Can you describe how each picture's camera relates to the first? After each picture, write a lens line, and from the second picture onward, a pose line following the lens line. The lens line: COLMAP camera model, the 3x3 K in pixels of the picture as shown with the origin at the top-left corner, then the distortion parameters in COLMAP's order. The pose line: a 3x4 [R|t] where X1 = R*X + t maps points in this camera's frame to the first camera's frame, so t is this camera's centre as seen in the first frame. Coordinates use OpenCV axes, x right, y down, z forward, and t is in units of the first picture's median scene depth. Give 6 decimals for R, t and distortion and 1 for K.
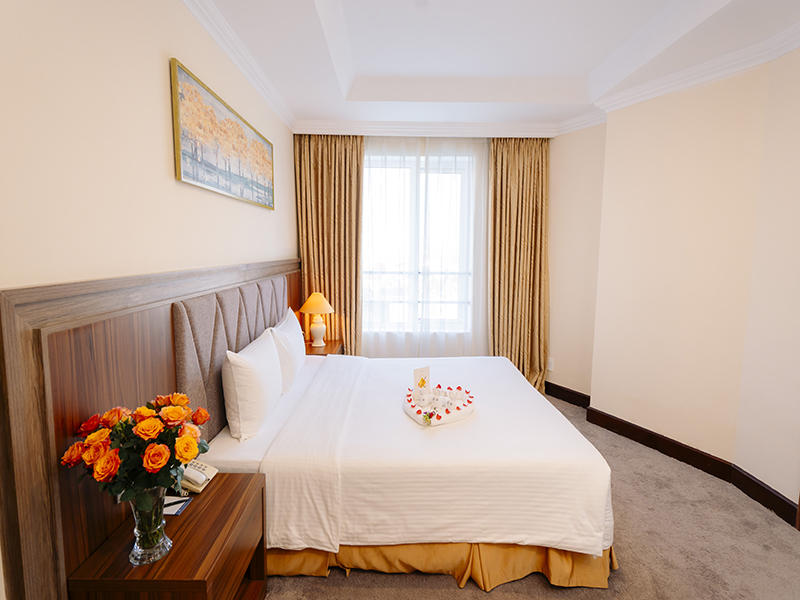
lens RADIAL K [[391.1, 0, 398.4], [0, 391.1, 287.6], [0, 0, 1]] dist [-0.003719, -0.000028]
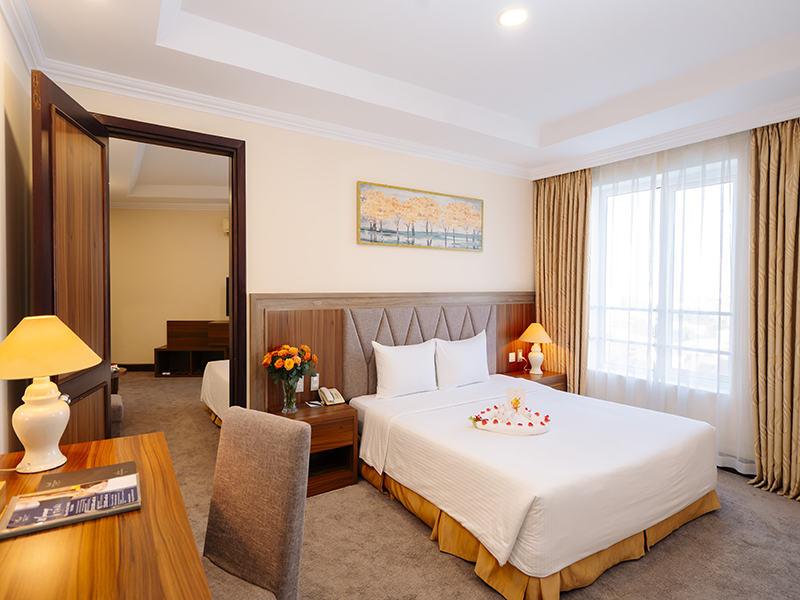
lens RADIAL K [[441.1, 0, 400.0], [0, 441.1, 300.0], [0, 0, 1]] dist [0.002582, 0.000807]
pose [[0.543956, 0.023700, -0.838779, 0.589892], [-0.083677, 0.996151, -0.026119, 0.011797], [0.834931, 0.084394, 0.543845, 0.024050]]
